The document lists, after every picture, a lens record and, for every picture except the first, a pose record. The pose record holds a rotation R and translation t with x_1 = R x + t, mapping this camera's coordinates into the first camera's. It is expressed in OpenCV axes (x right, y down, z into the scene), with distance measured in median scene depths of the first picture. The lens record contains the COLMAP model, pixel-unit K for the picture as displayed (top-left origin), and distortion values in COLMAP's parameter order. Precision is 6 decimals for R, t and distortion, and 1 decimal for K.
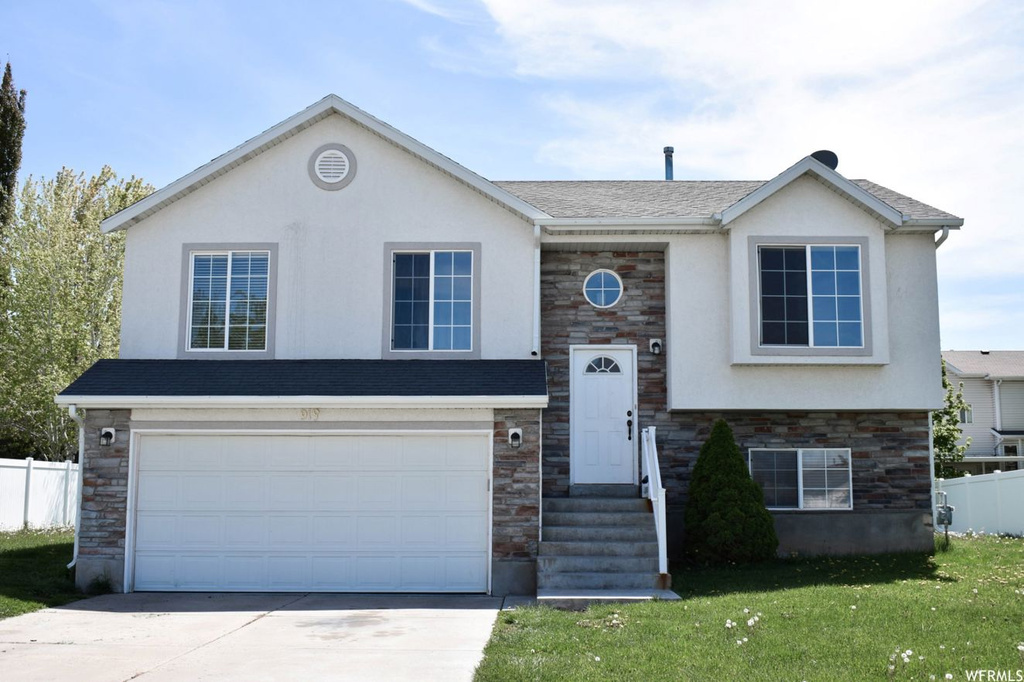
lens RADIAL K [[1162.9, 0, 512.0], [0, 1162.9, 341.0], [0, 0, 1]] dist [0.011887, 0.004167]
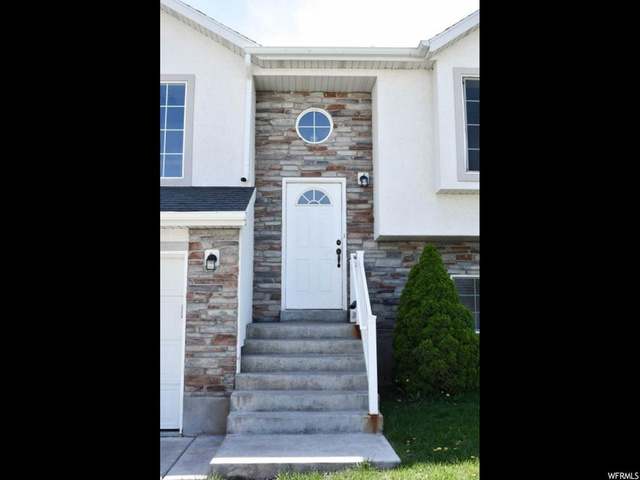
lens RADIAL K [[514.1, 0, 320.0], [0, 514.1, 240.0], [0, 0, 1]] dist [-0.004125, -0.000564]
pose [[0.998852, 0.003001, 0.047812, 0.063581], [-0.002694, 0.999975, -0.006475, 0.065191], [-0.047830, 0.006338, 0.998835, 0.550542]]
